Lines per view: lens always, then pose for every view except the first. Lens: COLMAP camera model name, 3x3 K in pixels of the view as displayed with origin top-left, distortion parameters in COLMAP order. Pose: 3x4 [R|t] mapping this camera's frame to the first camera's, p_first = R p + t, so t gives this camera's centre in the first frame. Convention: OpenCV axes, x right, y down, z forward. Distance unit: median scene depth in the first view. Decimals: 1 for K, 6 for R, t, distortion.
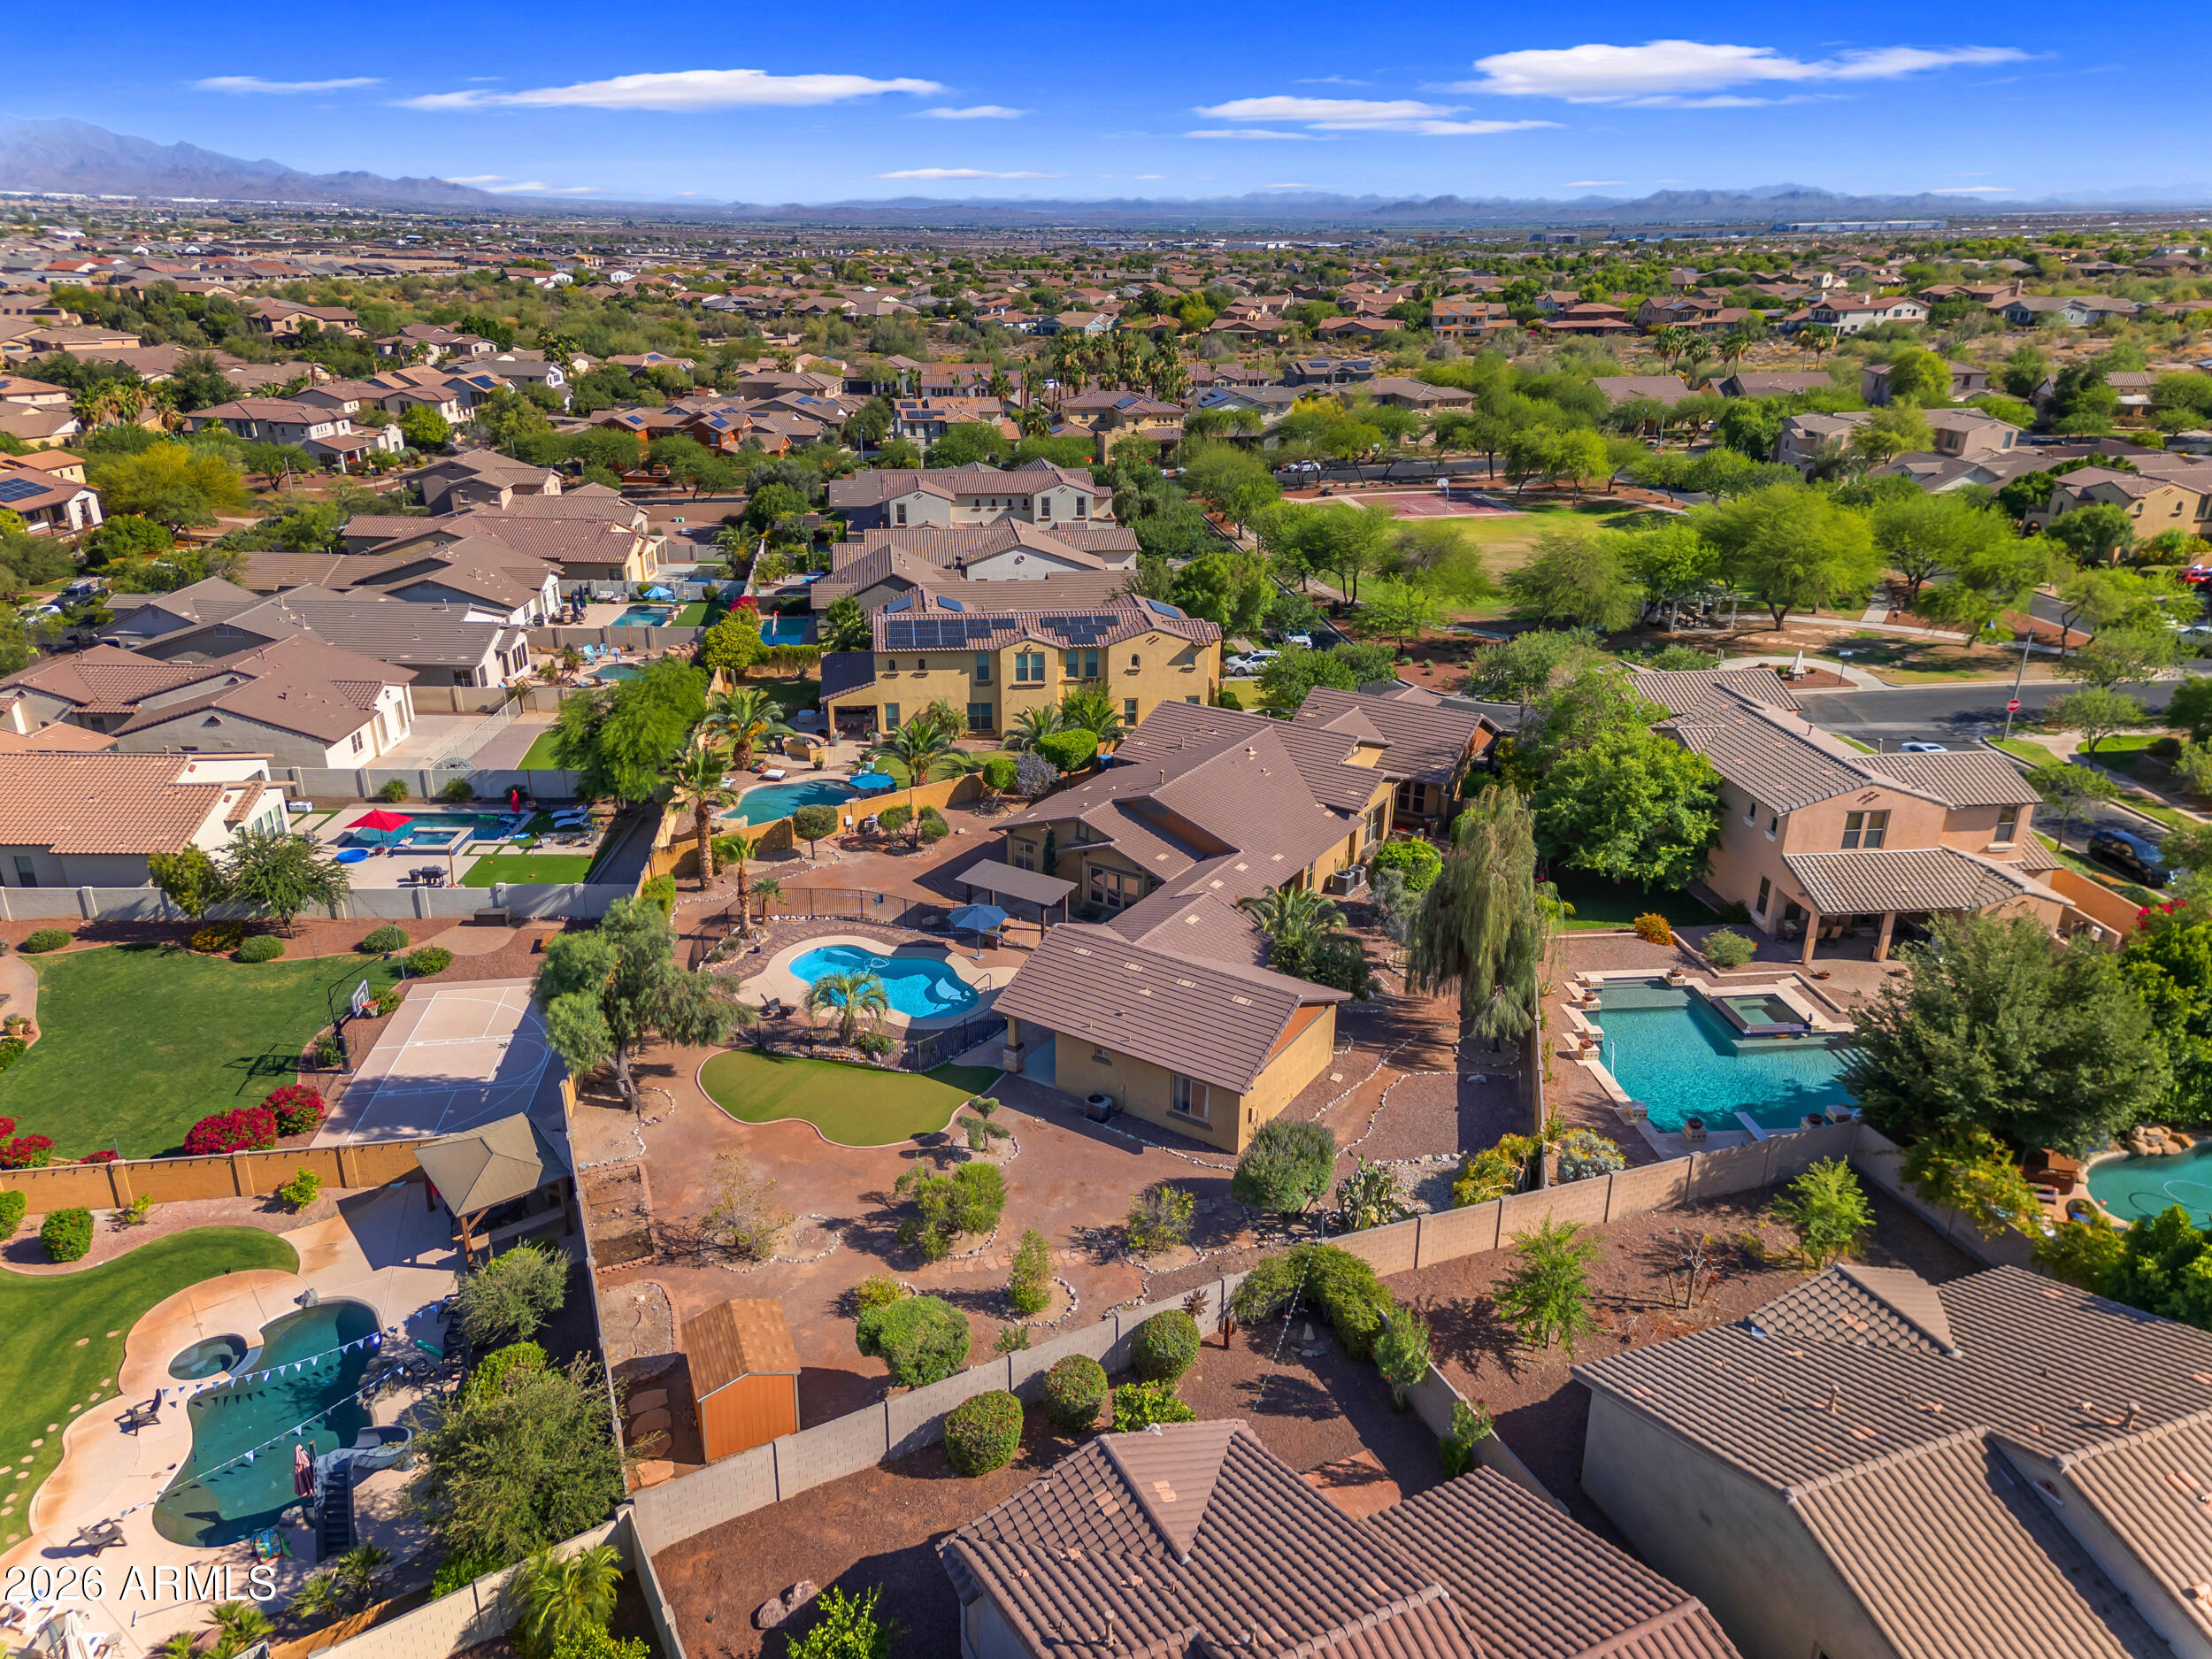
lens RADIAL K [[1506.8, 0, 1100.4], [0, 1506.8, 817.5], [0, 0, 1]] dist [0.177128, -0.105534]
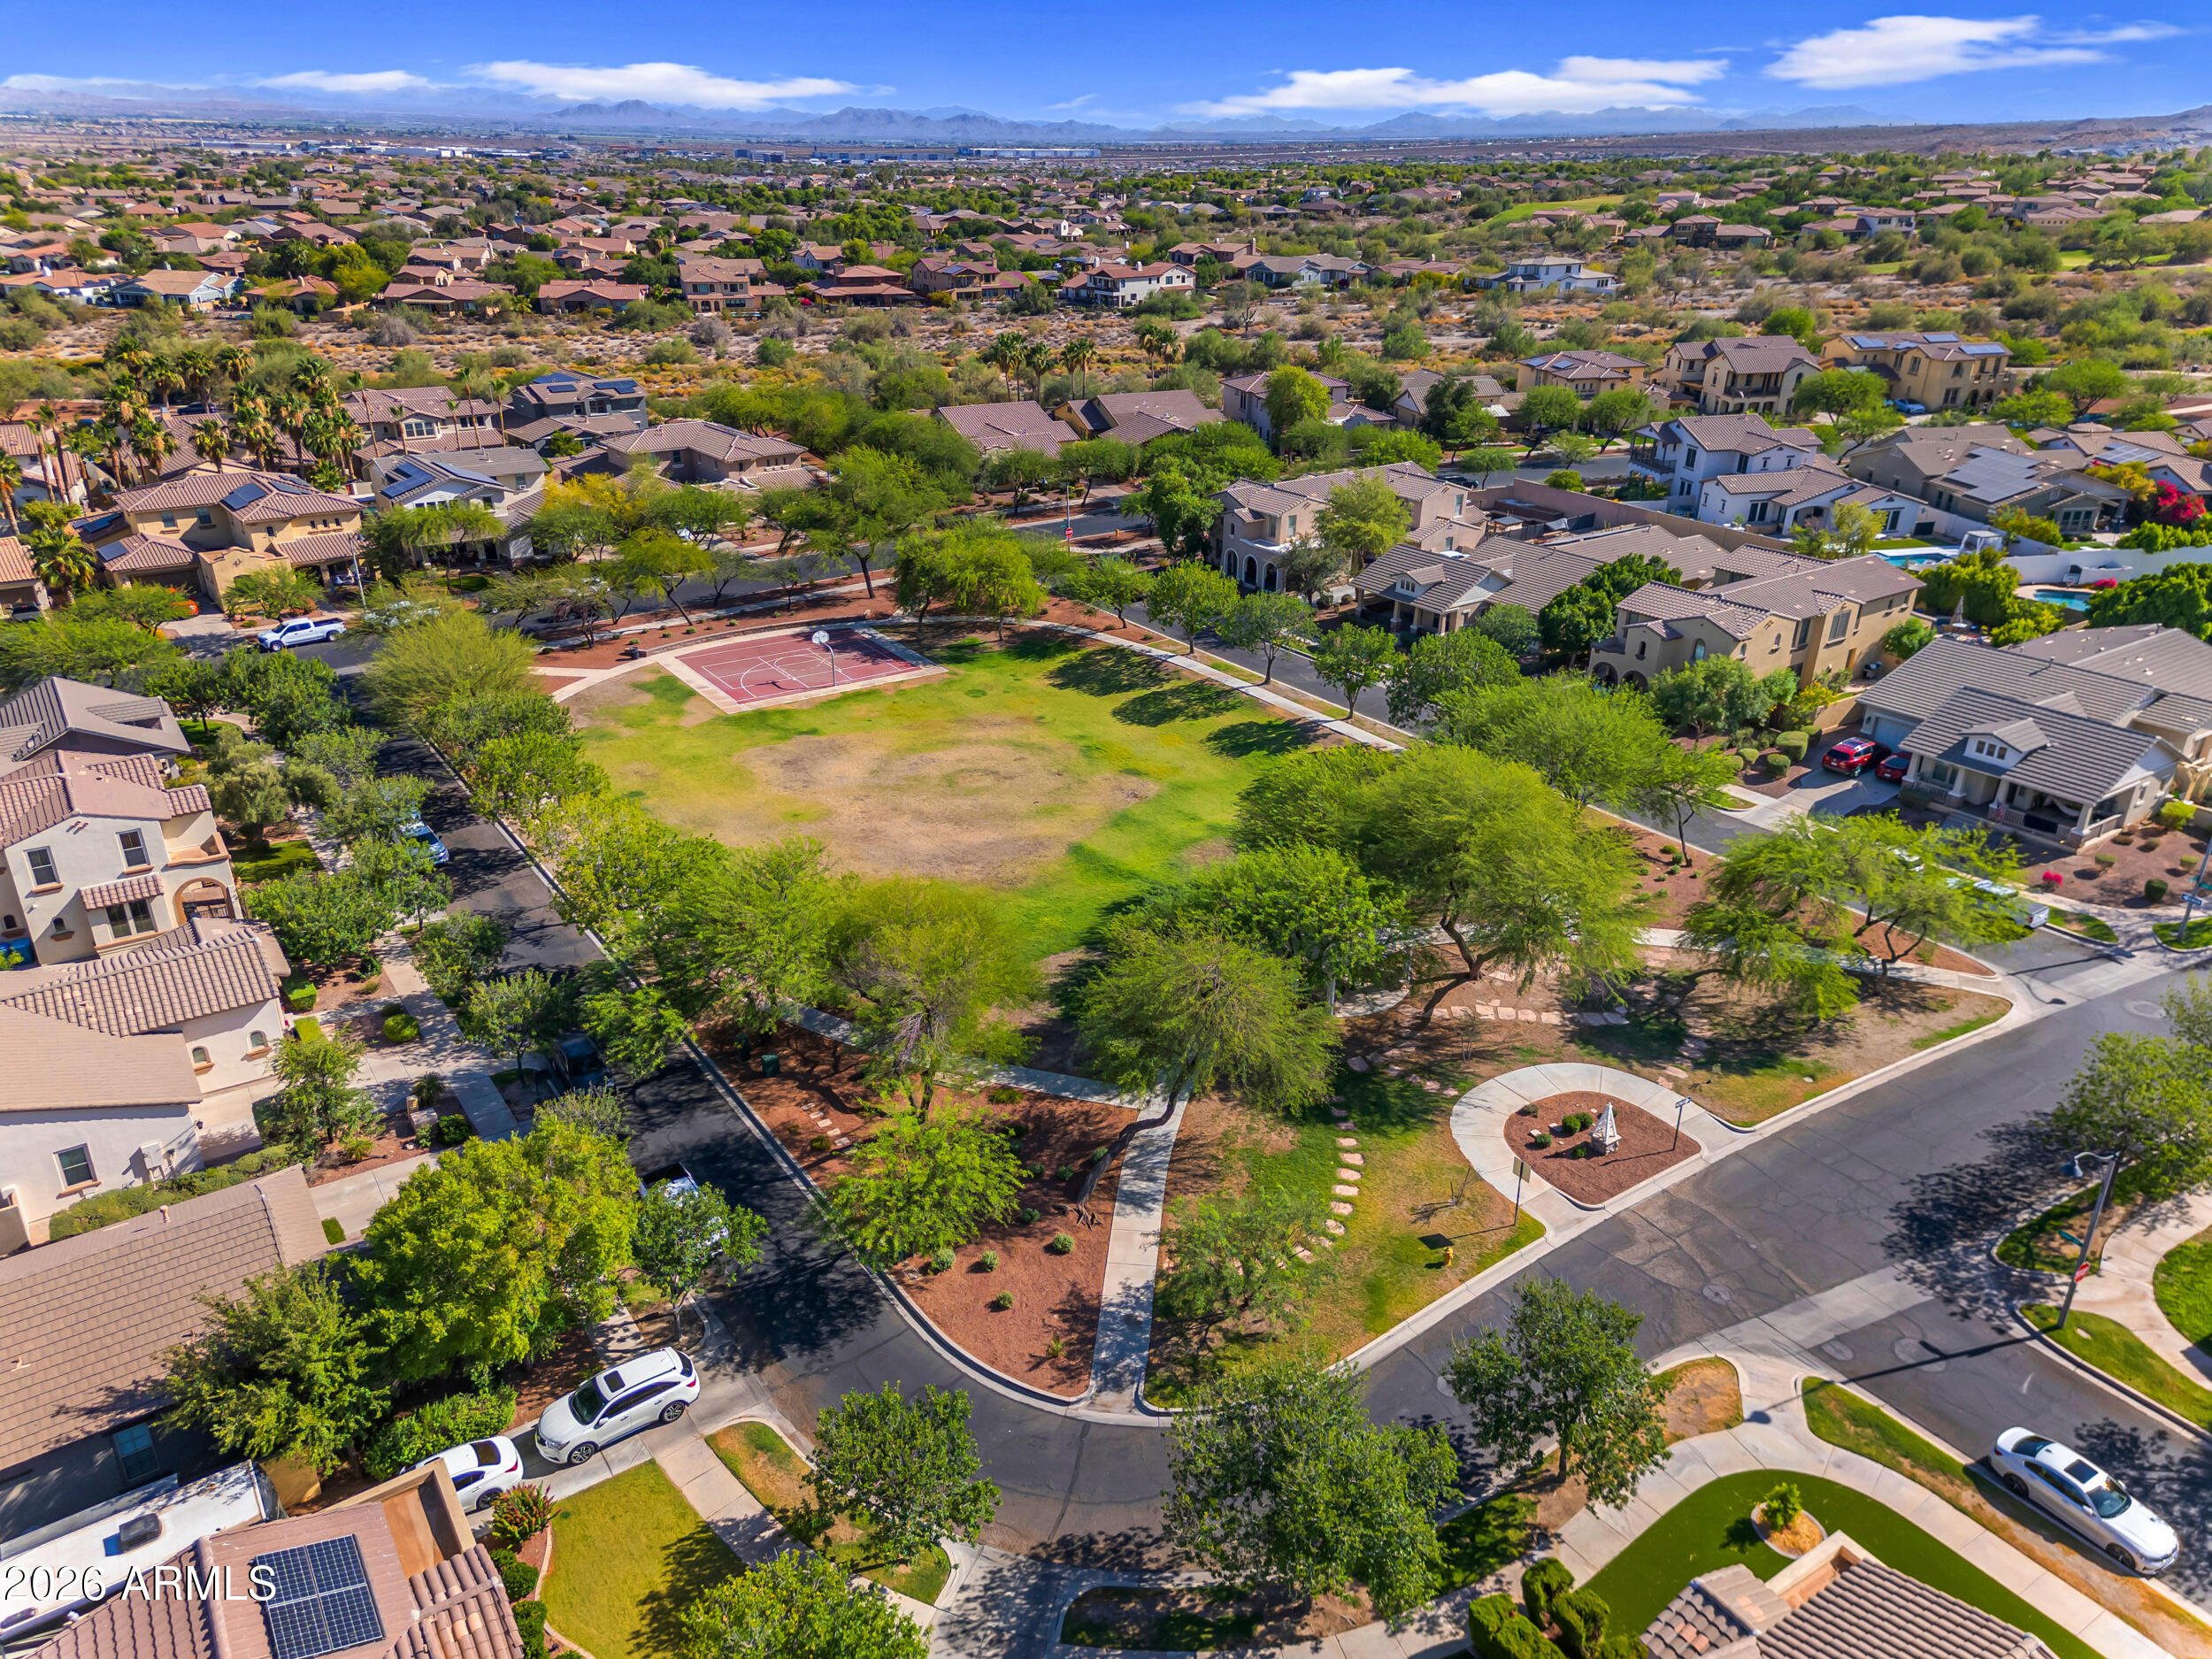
lens RADIAL K [[1506.8, 0, 1100.4], [0, 1506.8, 817.5], [0, 0, 1]] dist [0.177128, -0.105534]
pose [[0.892604, -0.186581, 0.410421, 0.020901], [0.166826, 0.982419, 0.083795, -0.076181], [-0.418841, -0.006327, 0.908038, 0.153054]]
